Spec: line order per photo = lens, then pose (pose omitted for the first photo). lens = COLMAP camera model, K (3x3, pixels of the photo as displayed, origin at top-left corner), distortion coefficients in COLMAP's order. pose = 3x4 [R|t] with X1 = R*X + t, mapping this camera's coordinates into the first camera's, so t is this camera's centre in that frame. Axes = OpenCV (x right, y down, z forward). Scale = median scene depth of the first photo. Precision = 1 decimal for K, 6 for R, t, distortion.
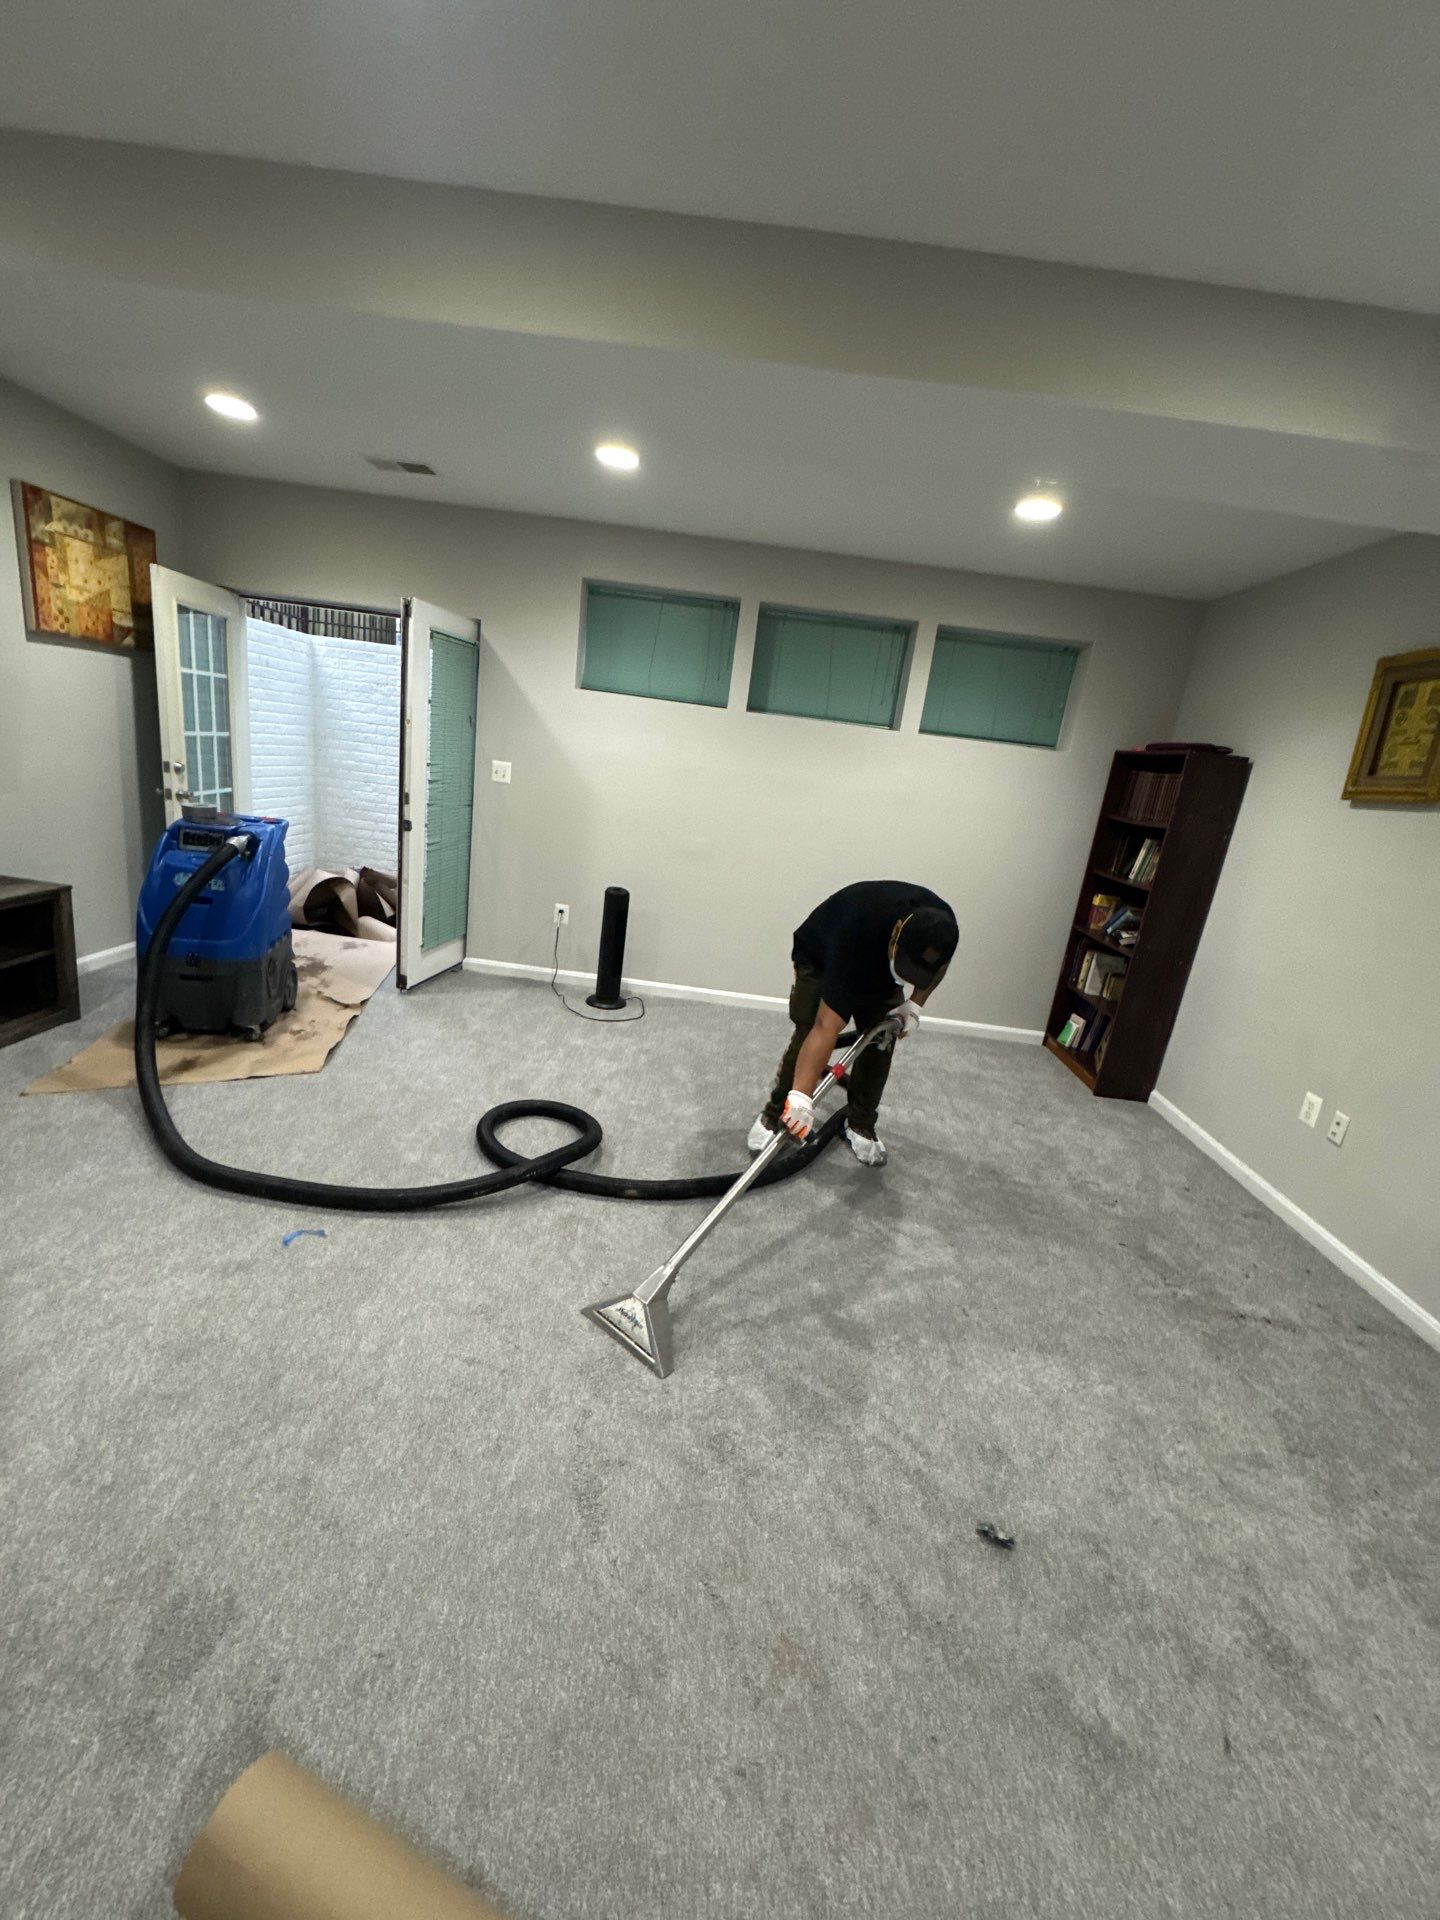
lens RADIAL K [[761.5, 0, 725.4], [0, 761.5, 967.1], [0, 0, 1]] dist [-0.000638, -0.000080]
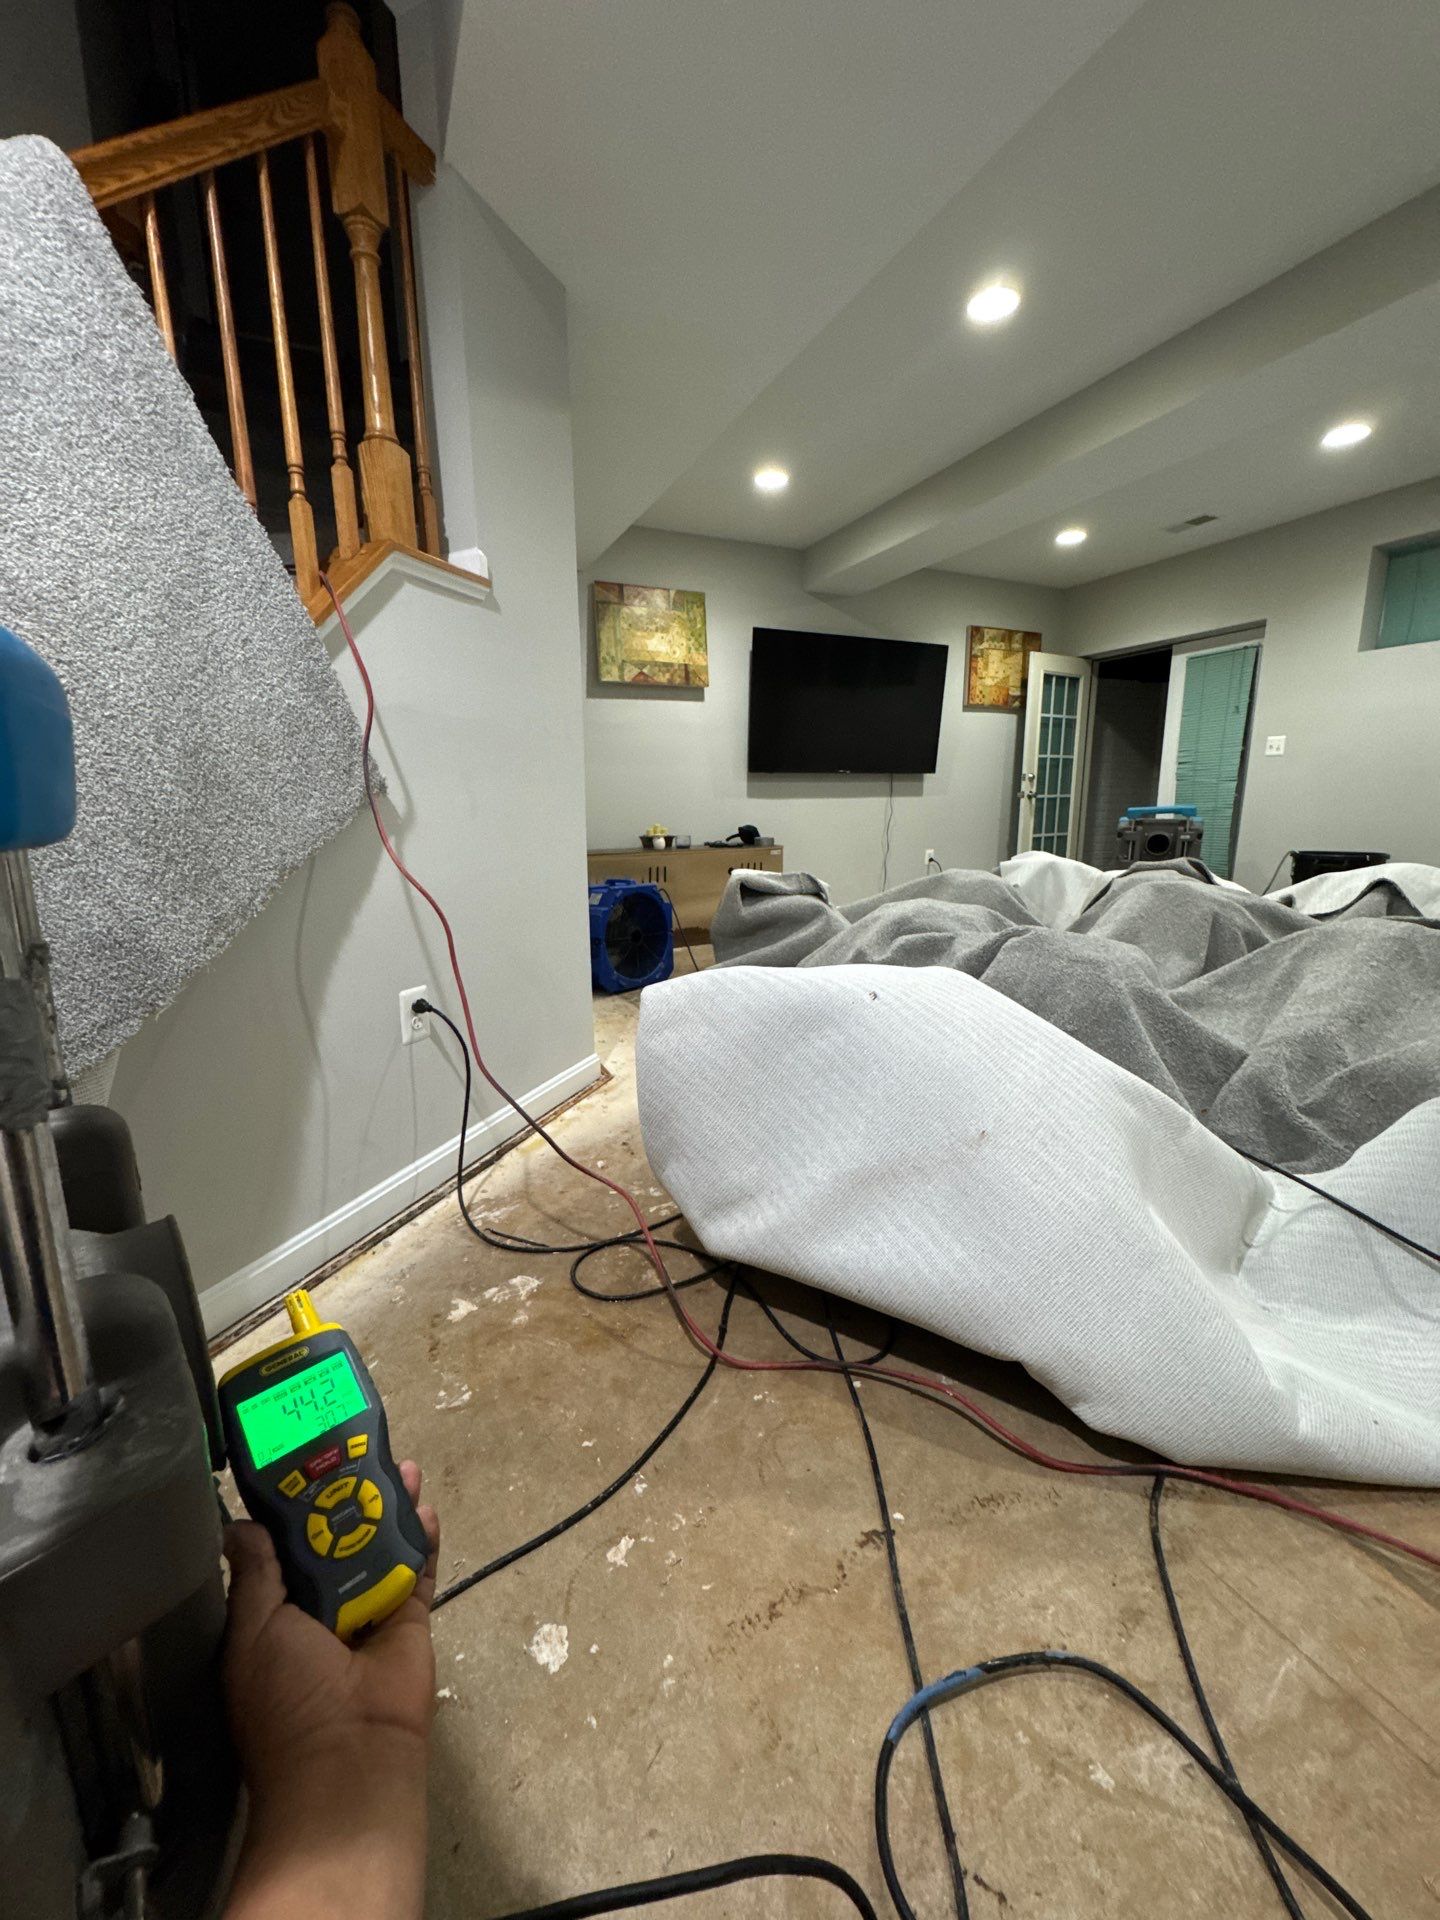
lens RADIAL K [[762.4, 0, 720.0], [0, 762.4, 960.0], [0, 0, 1]] dist [-0.004335, 0.000083]
pose [[0.439465, 0.058240, -0.896370, 0.420151], [-0.175858, 0.984164, -0.022274, 0.253472], [0.880877, 0.167422, 0.442748, -0.179793]]
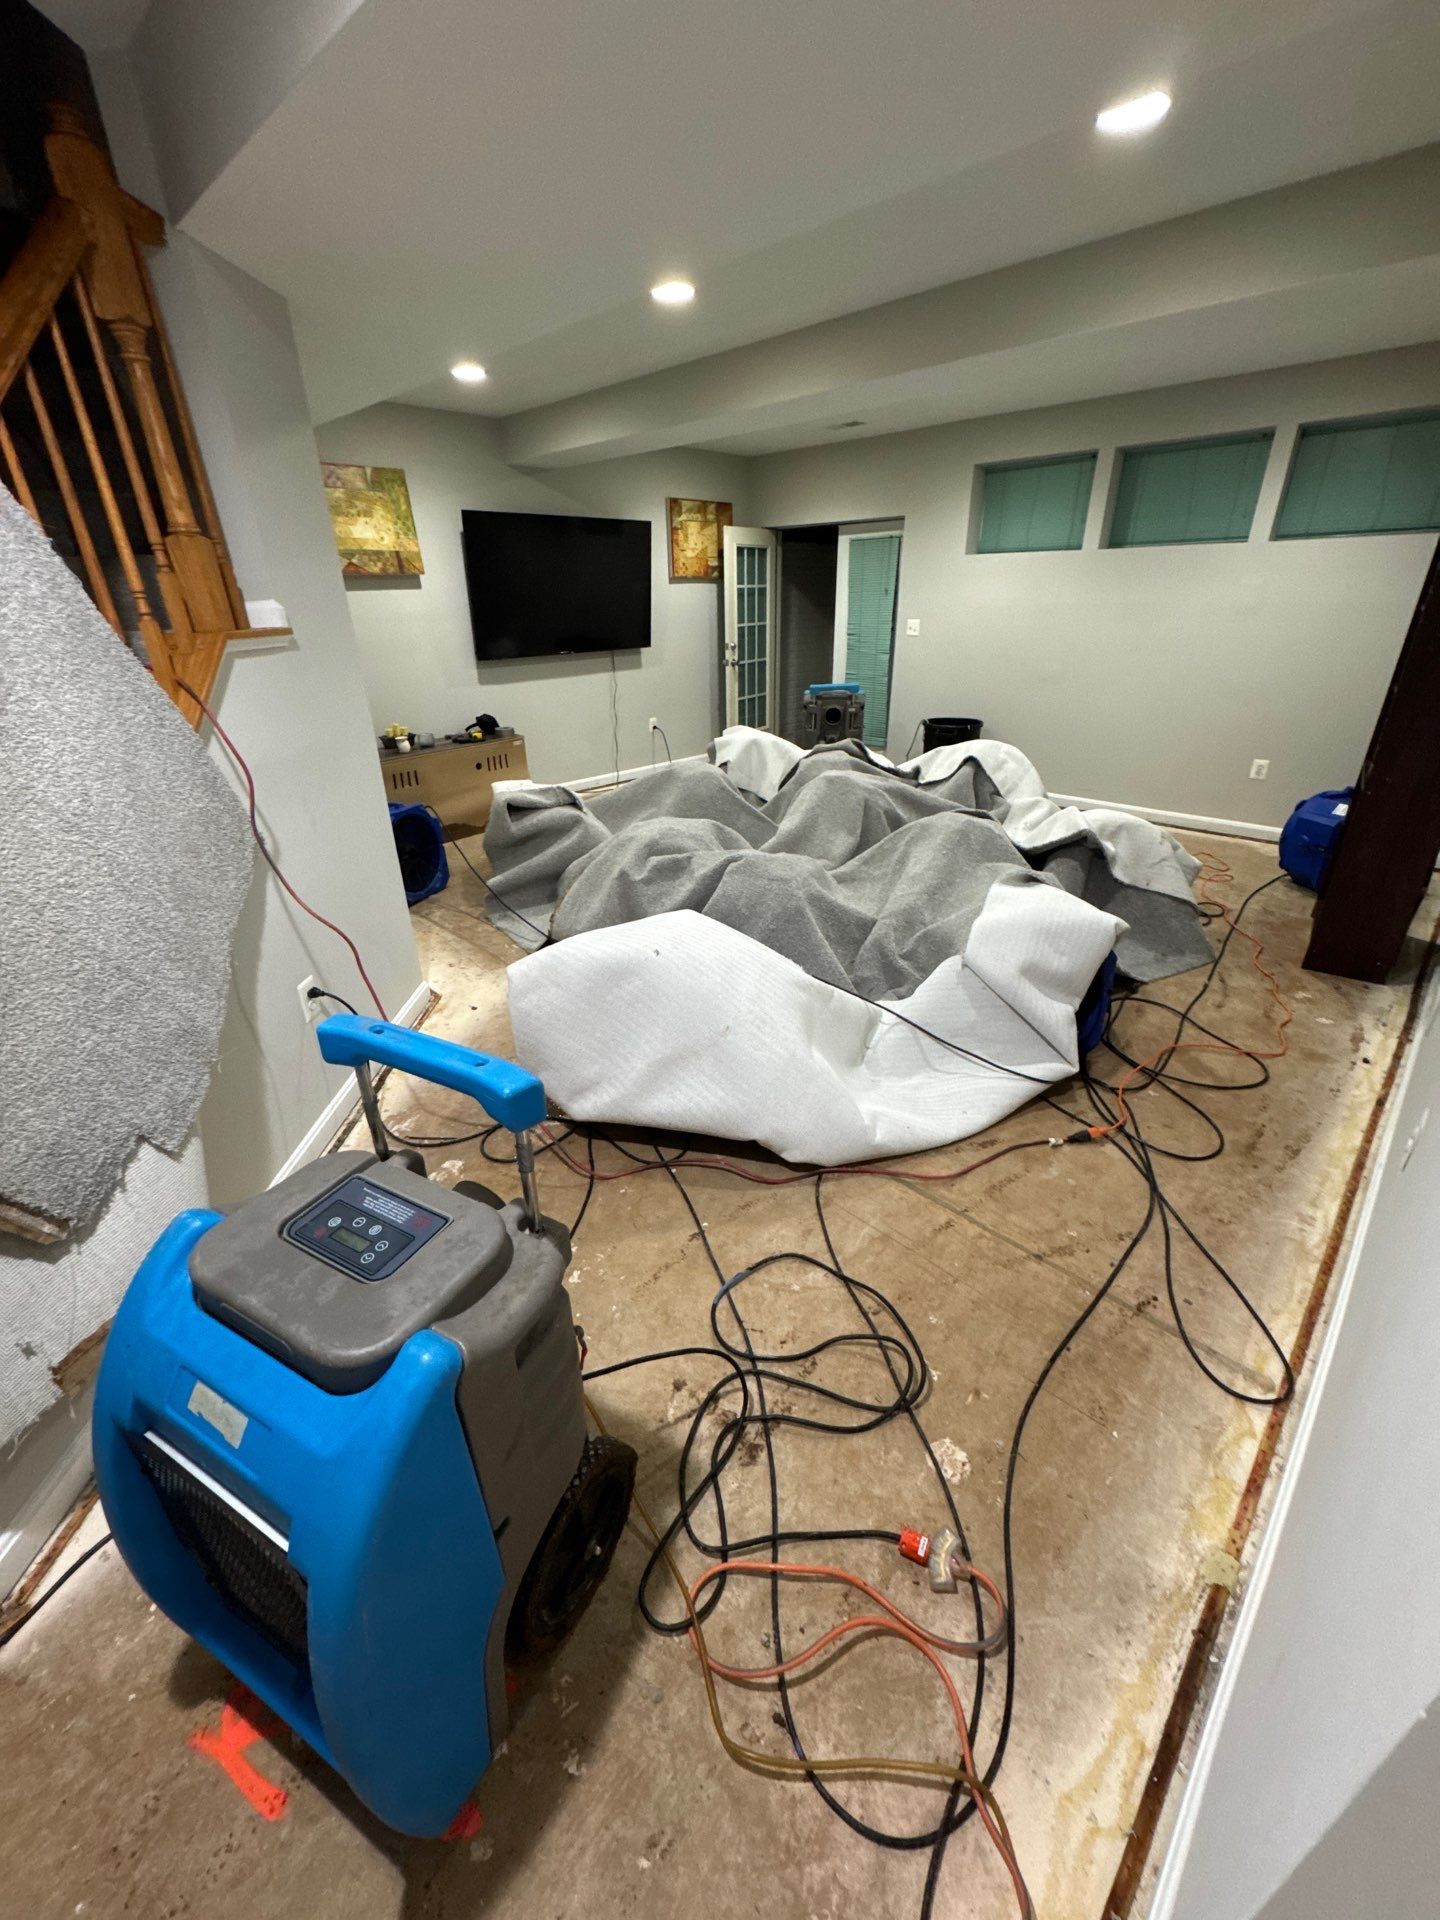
lens RADIAL K [[762.4, 0, 720.0], [0, 762.4, 960.0], [0, 0, 1]] dist [-0.004335, 0.000083]
pose [[0.726641, 0.170693, -0.665474, 0.554228], [-0.075636, 0.982631, 0.169455, 0.152506], [0.682841, -0.072800, 0.726931, -0.344606]]
